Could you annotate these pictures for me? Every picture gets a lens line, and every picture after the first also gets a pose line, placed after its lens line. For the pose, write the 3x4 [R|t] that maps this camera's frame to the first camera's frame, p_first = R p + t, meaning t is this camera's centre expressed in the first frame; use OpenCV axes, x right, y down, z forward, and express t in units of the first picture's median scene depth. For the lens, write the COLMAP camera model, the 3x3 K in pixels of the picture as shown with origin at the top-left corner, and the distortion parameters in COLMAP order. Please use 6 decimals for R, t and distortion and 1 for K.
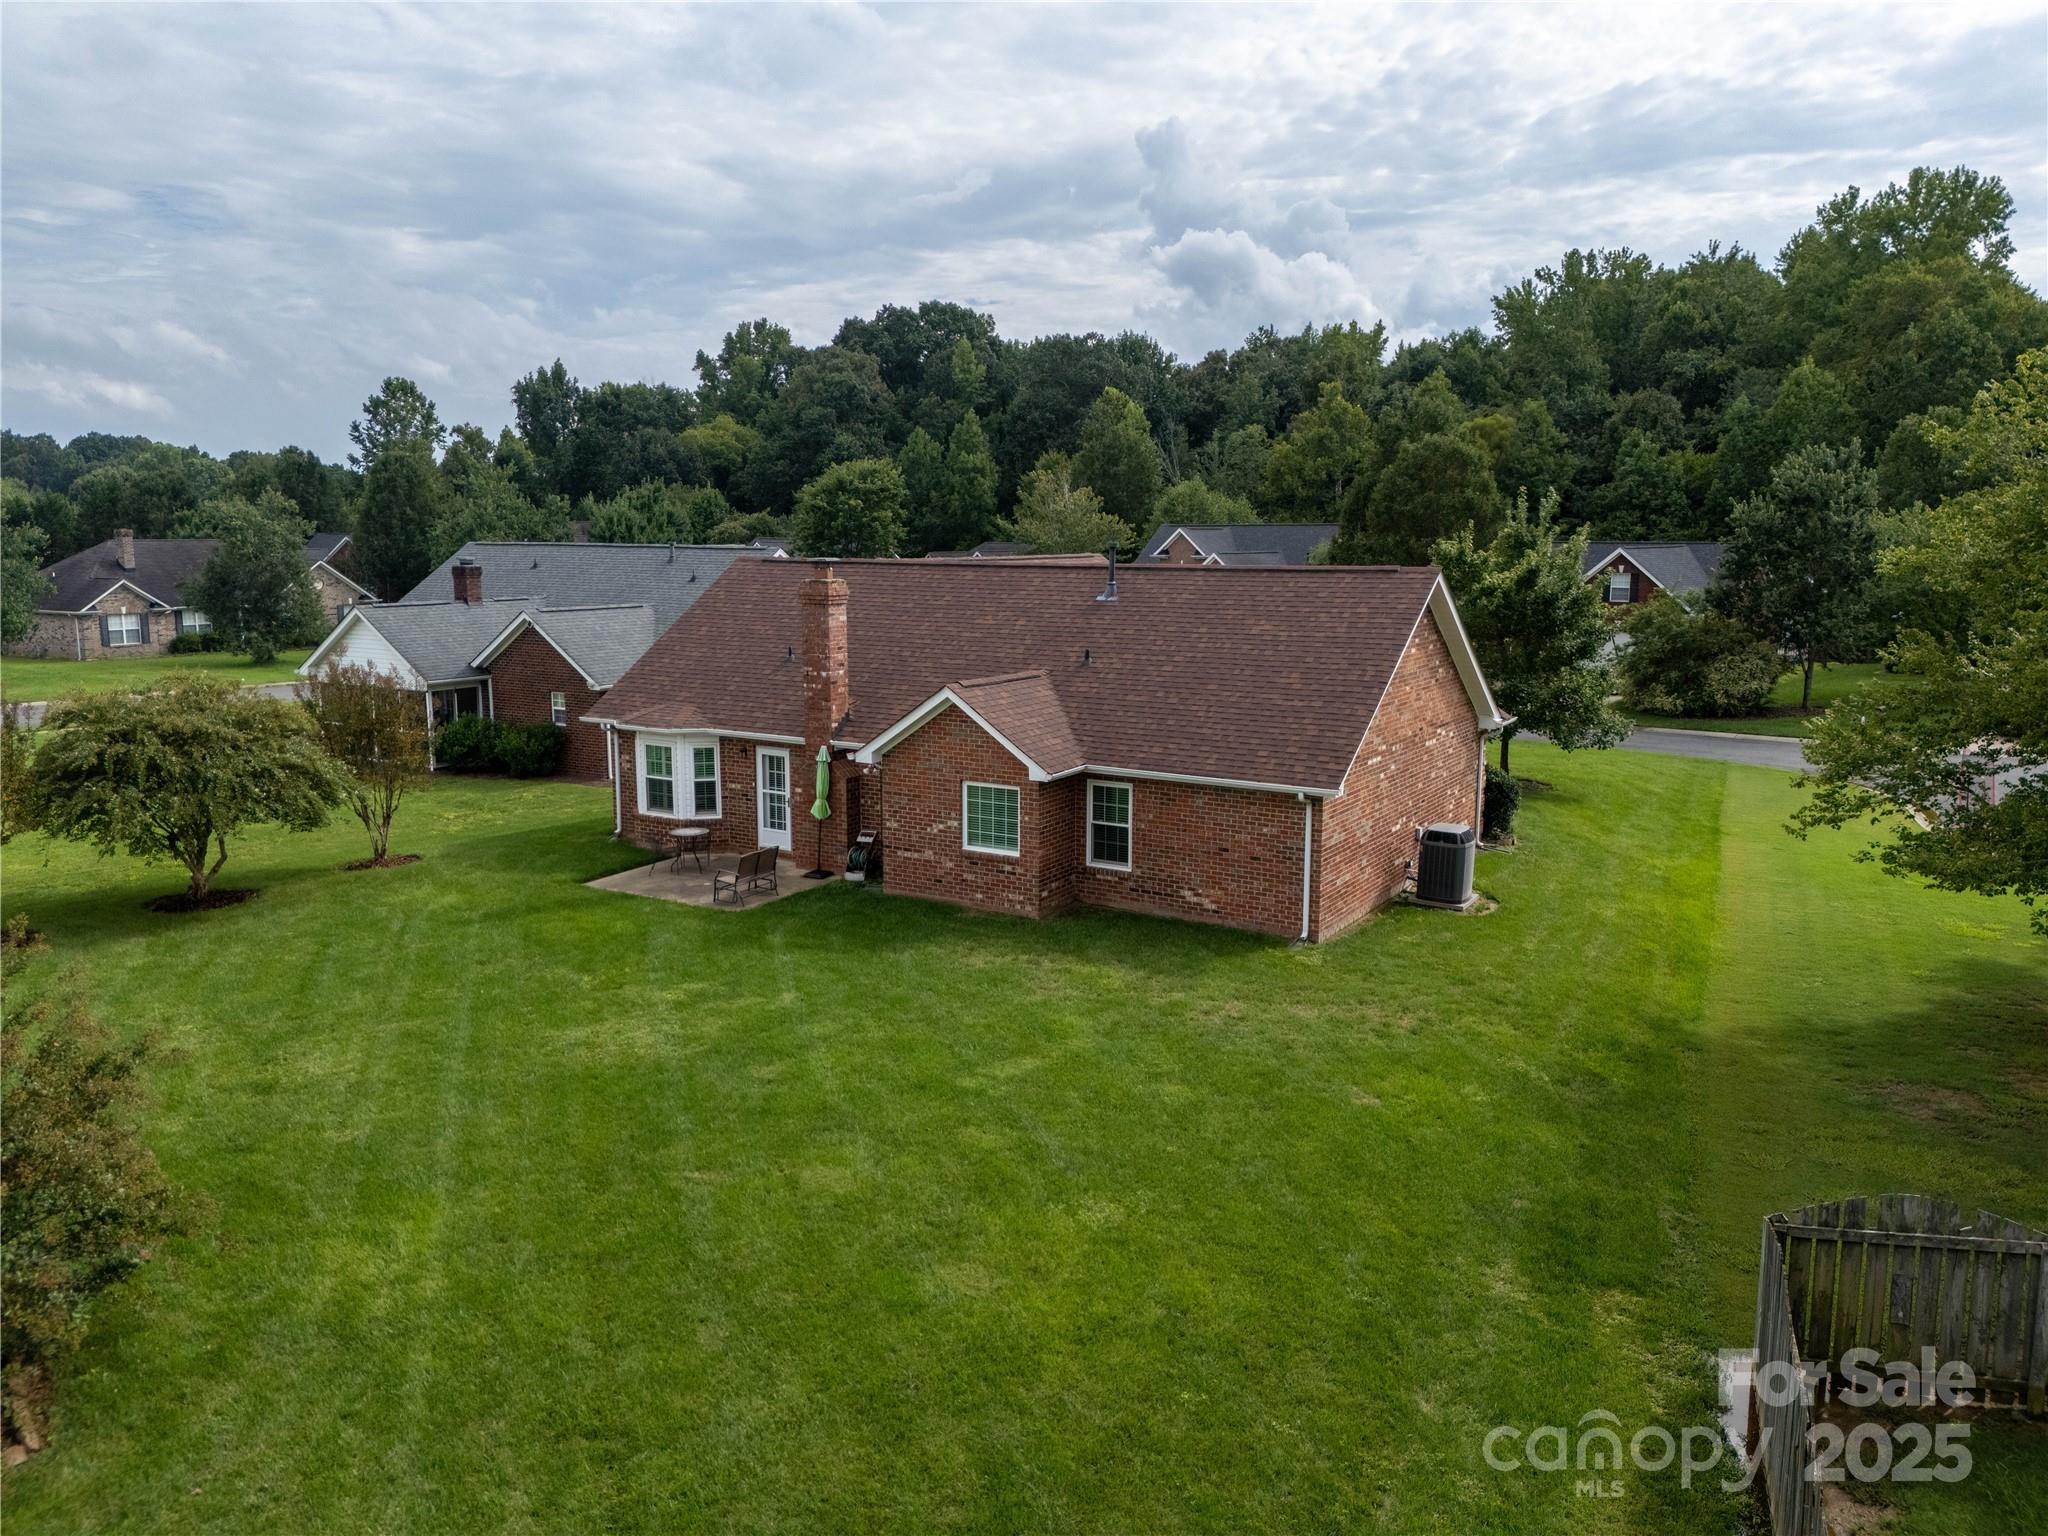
lens RADIAL K [[1500.3, 0, 1025.2], [0, 1500.3, 760.9], [0, 0, 1]] dist [0.083460, -0.092563]
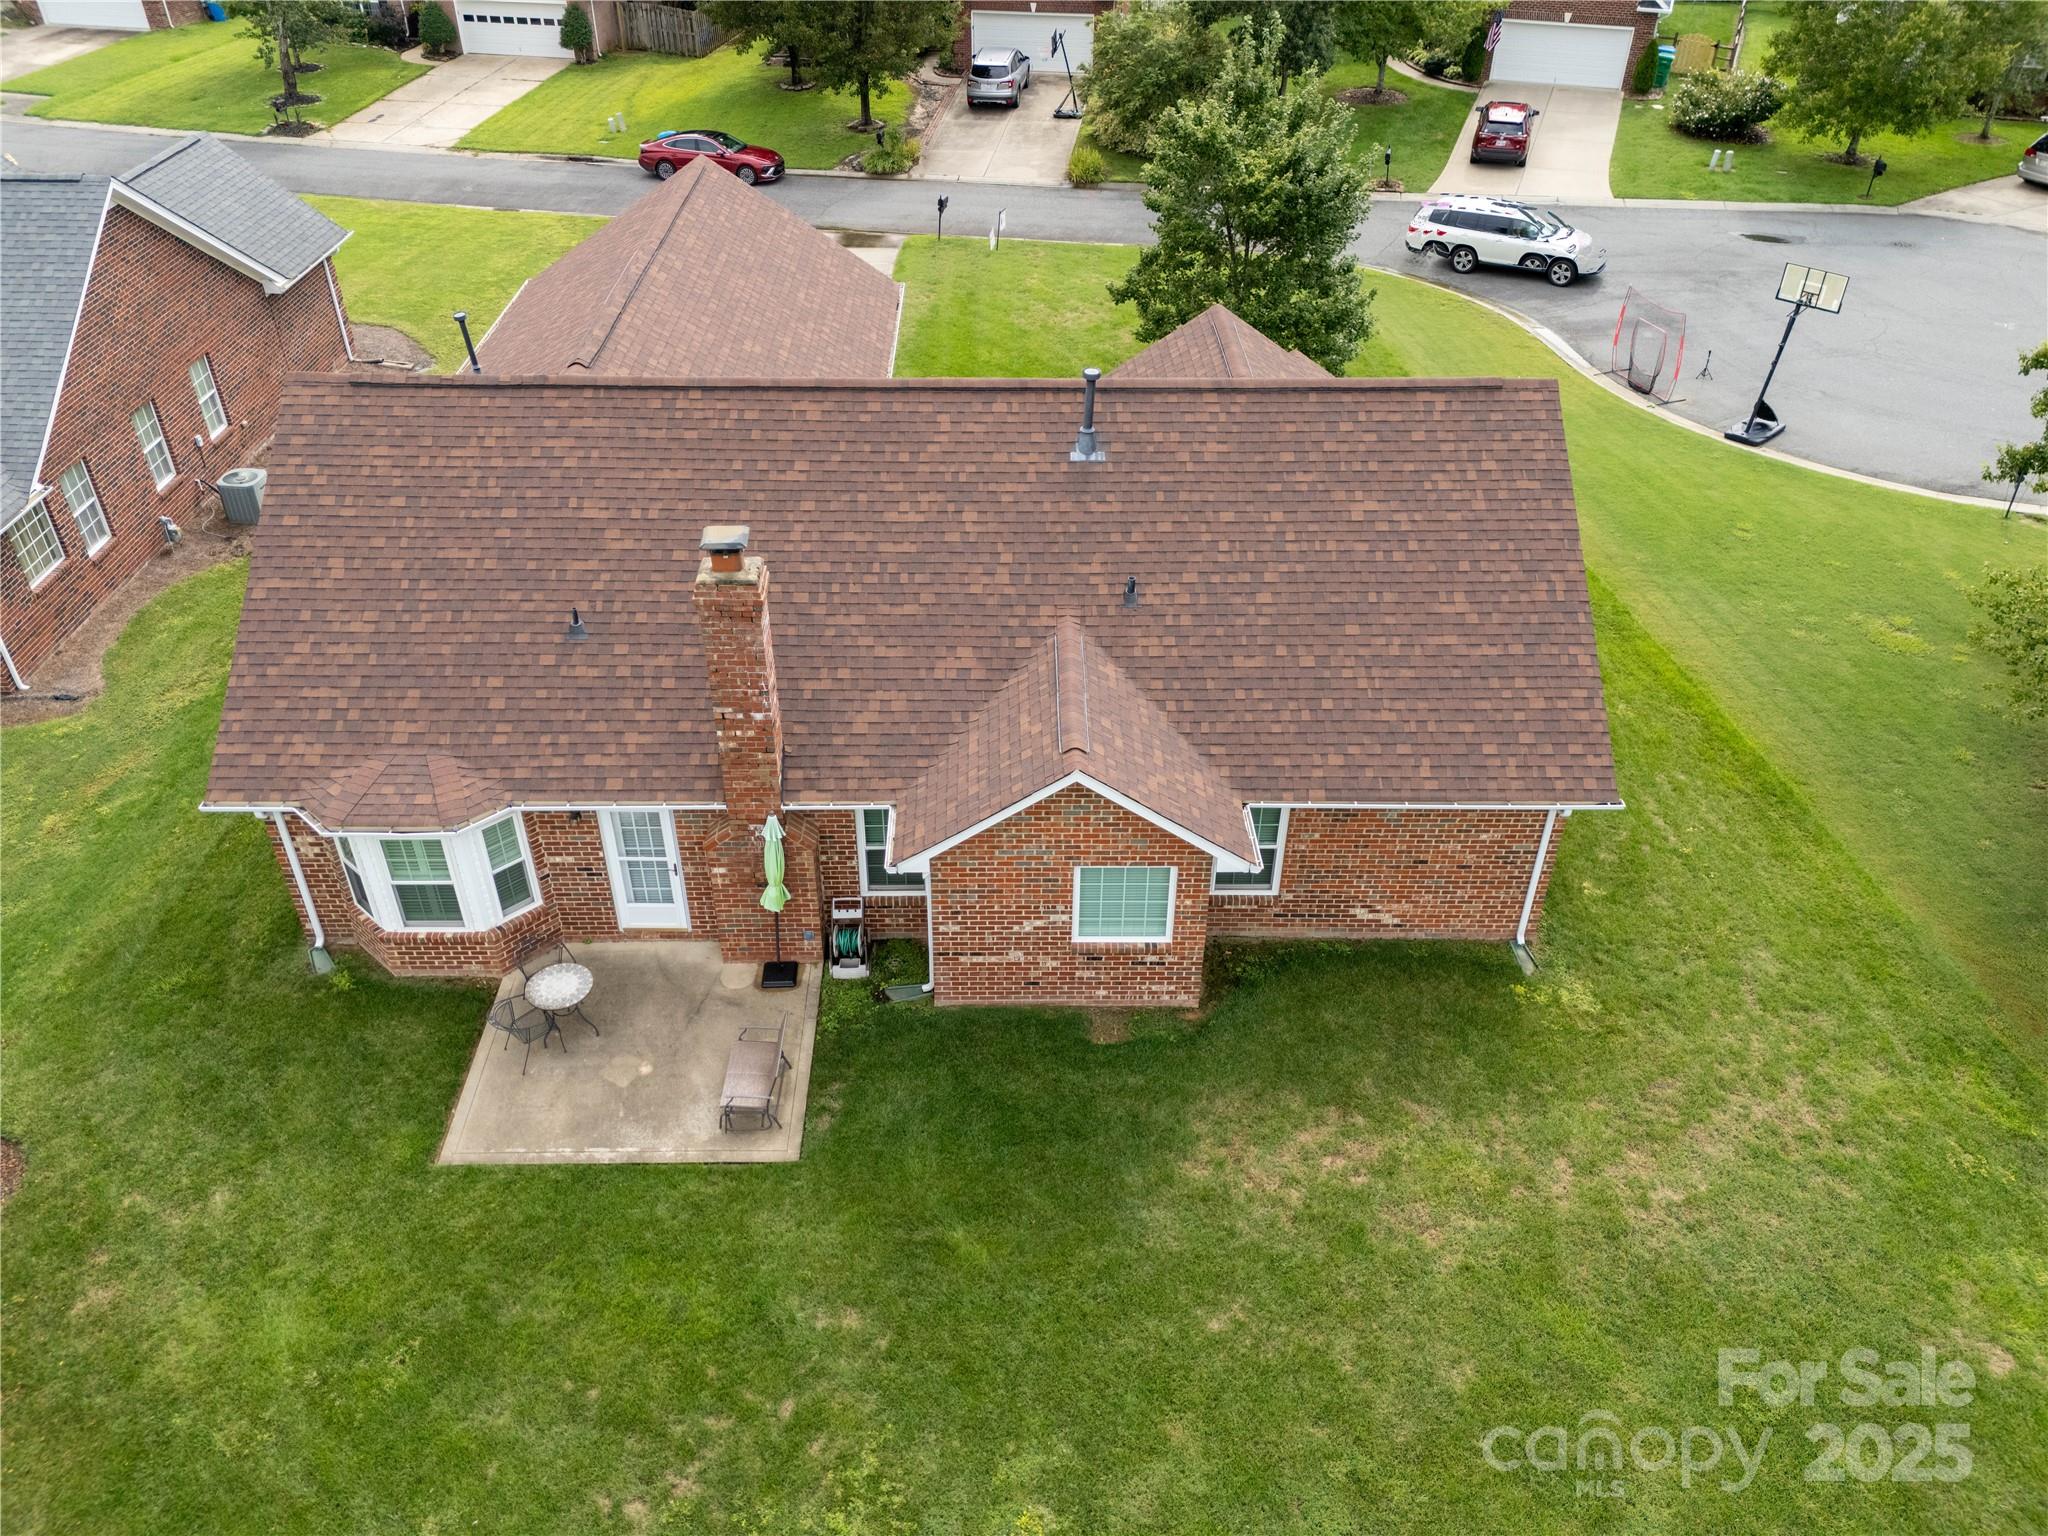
lens RADIAL K [[1490.6, 0, 1023.1], [0, 1490.6, 779.2], [0, 0, 1]] dist [0.071442, -0.070292]
pose [[0.846597, -0.313654, 0.429993, -0.297875], [0.077846, 0.872186, 0.482940, -0.305016], [-0.526510, -0.375383, 0.762807, 0.462149]]
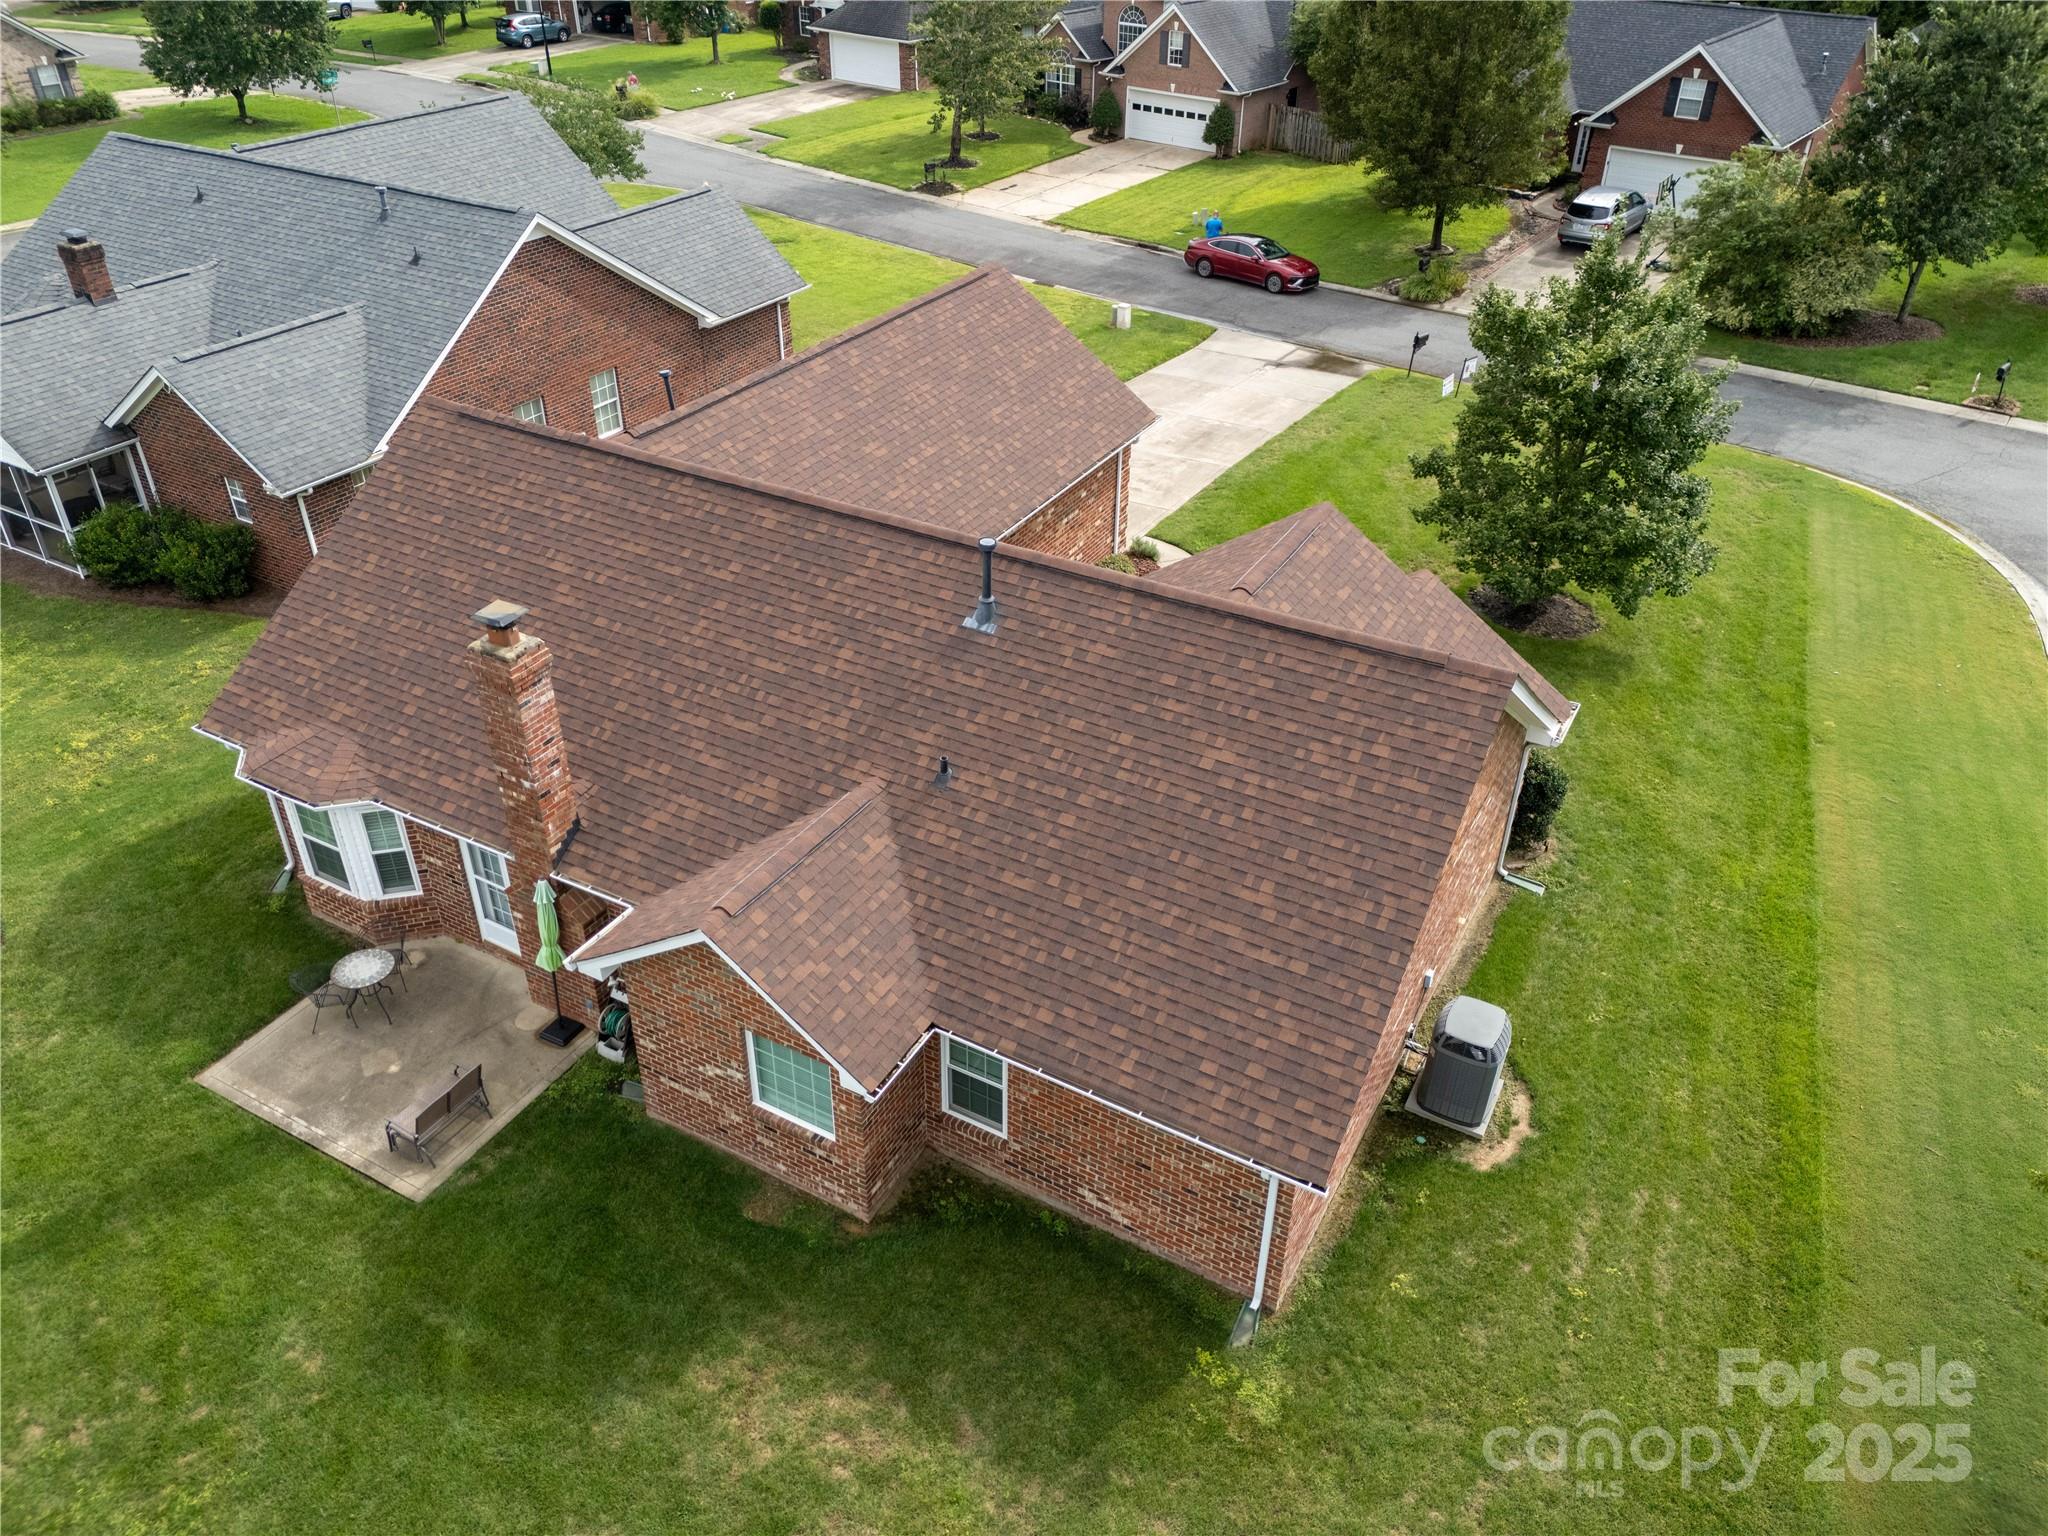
lens RADIAL K [[1501.0, 0, 1024.0], [0, 1501.0, 768.0], [0, 0, 1]] dist [0.070246, -0.078644]
pose [[0.999318, -0.013889, 0.034214, 0.050976], [-0.001630, 0.909070, 0.416641, -0.316564], [-0.036889, -0.416413, 0.908427, 0.405183]]
